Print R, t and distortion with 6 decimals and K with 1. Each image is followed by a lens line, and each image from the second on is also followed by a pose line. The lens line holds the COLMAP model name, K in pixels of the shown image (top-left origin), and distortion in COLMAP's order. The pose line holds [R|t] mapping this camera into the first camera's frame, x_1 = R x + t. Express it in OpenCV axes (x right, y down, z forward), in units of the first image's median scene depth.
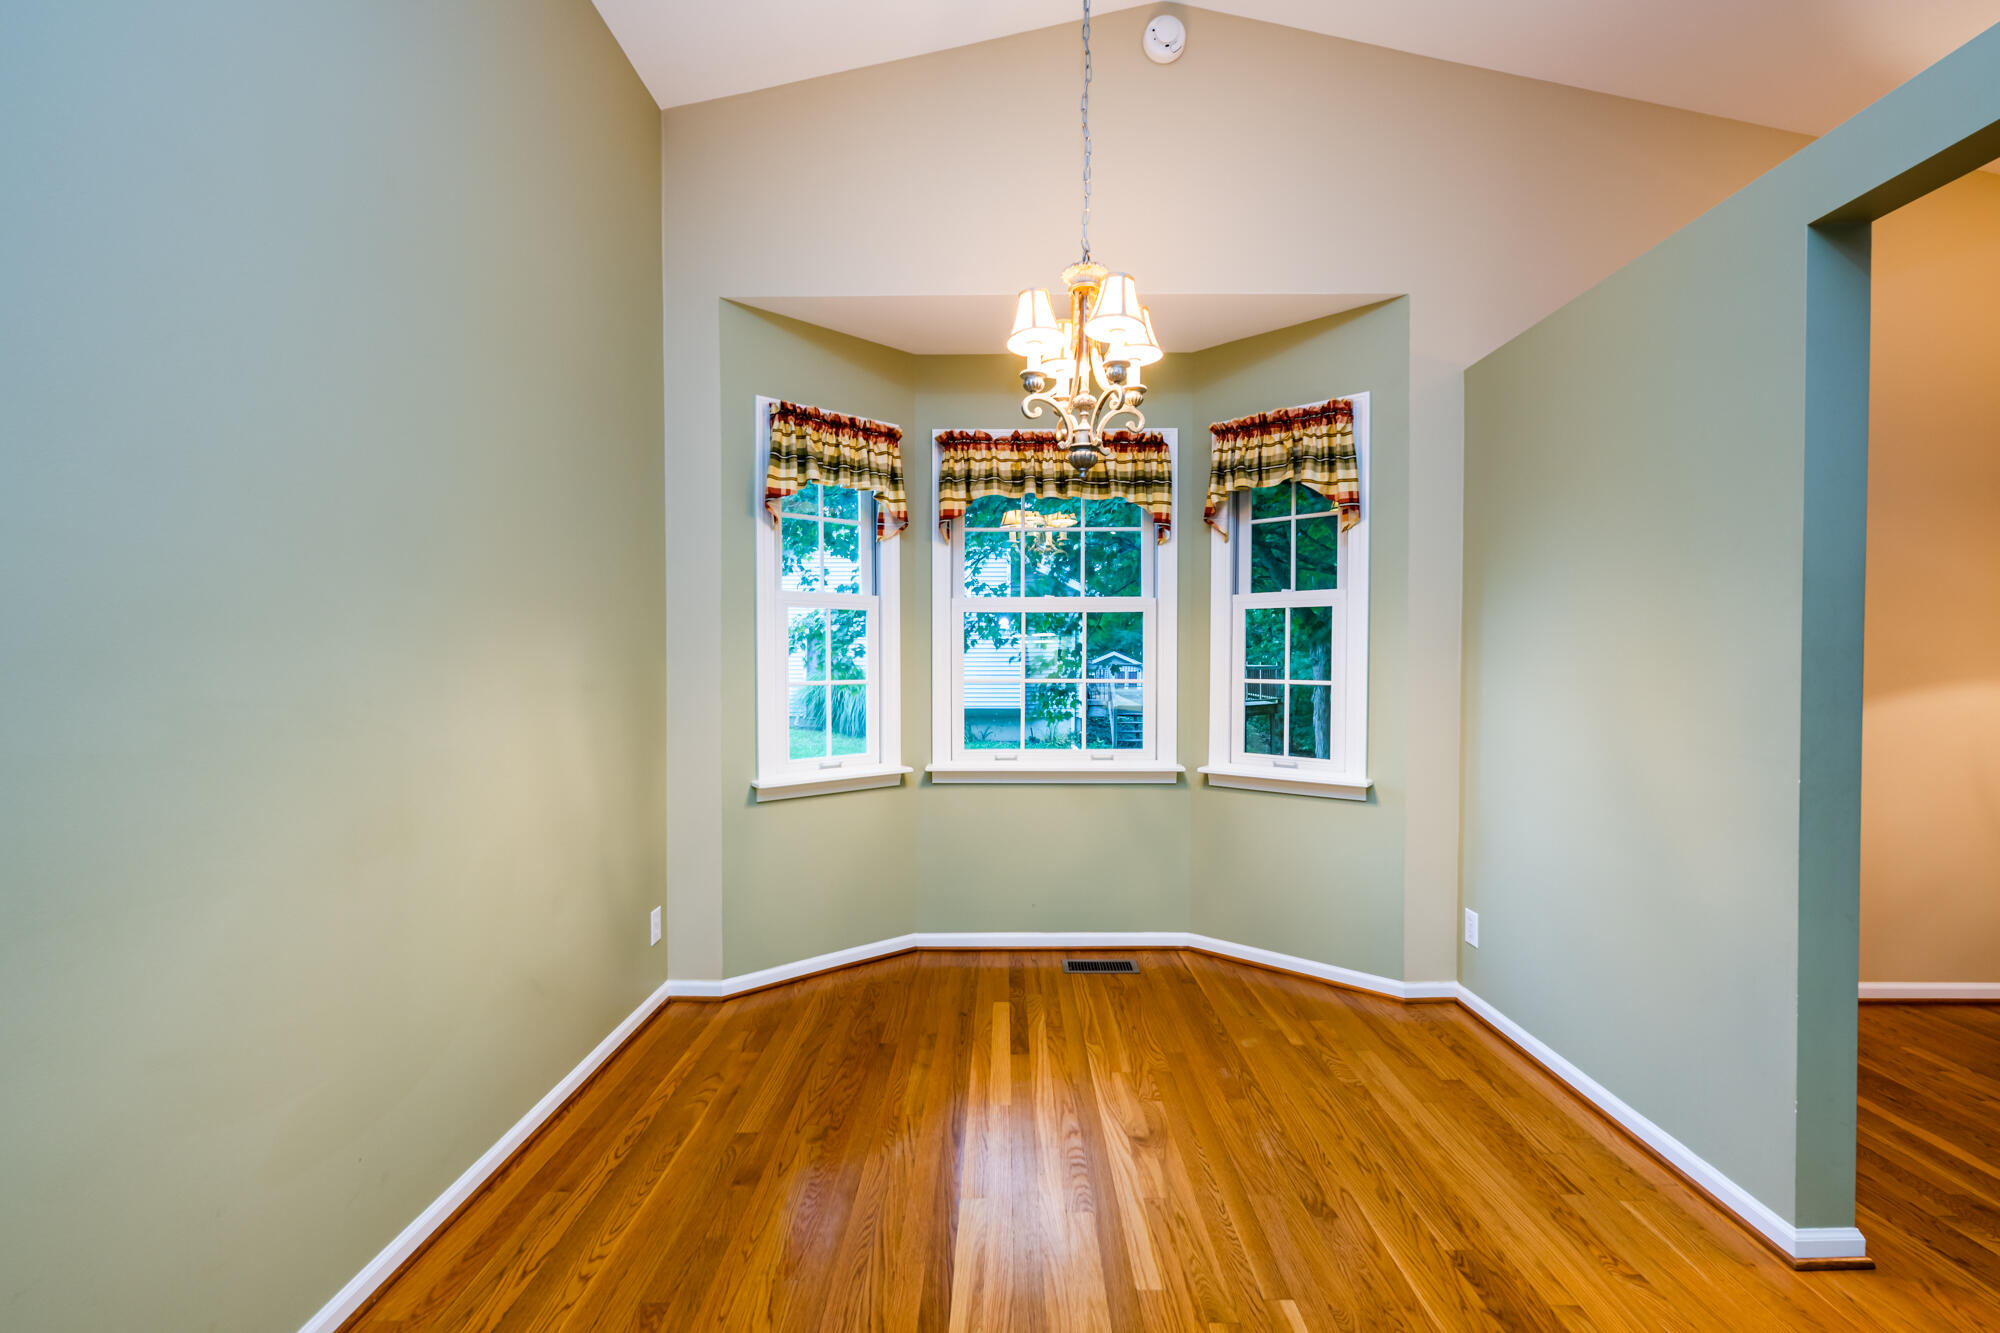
lens RADIAL K [[814.4, 0, 999.7], [0, 814.4, 672.3], [0, 0, 1]] dist [0.000401, 0.000048]
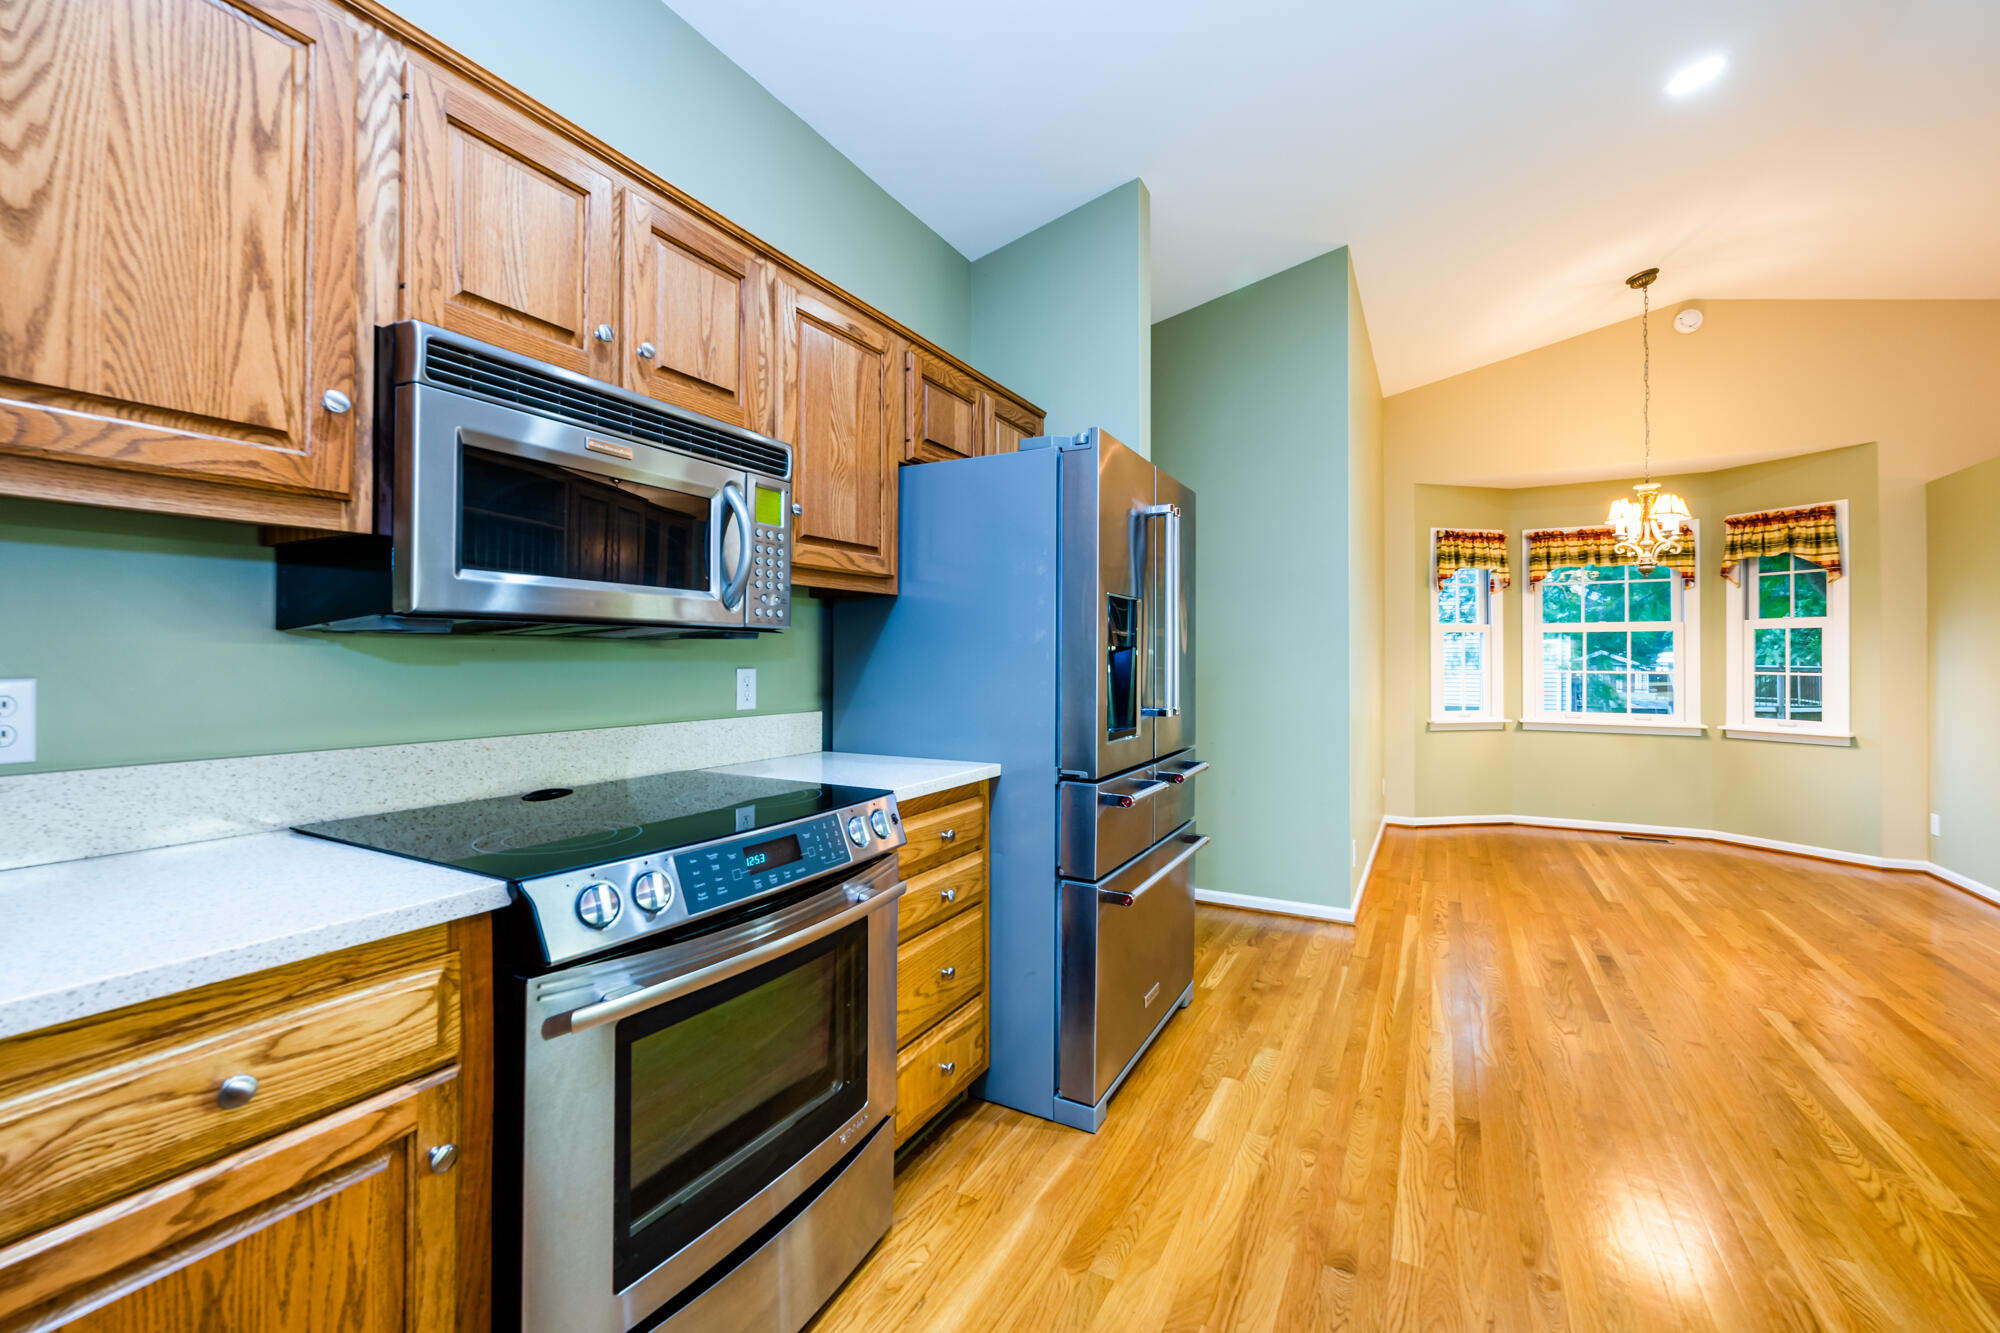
lens RADIAL K [[814.4, 0, 1002.3], [0, 814.4, 649.1], [0, 0, 1]] dist [0.000401, 0.000048]
pose [[0.883916, -0.002628, -0.467638, -0.276743], [-0.010188, 0.999639, -0.024874, 0.019557], [0.467534, 0.026751, 0.883570, -1.189257]]
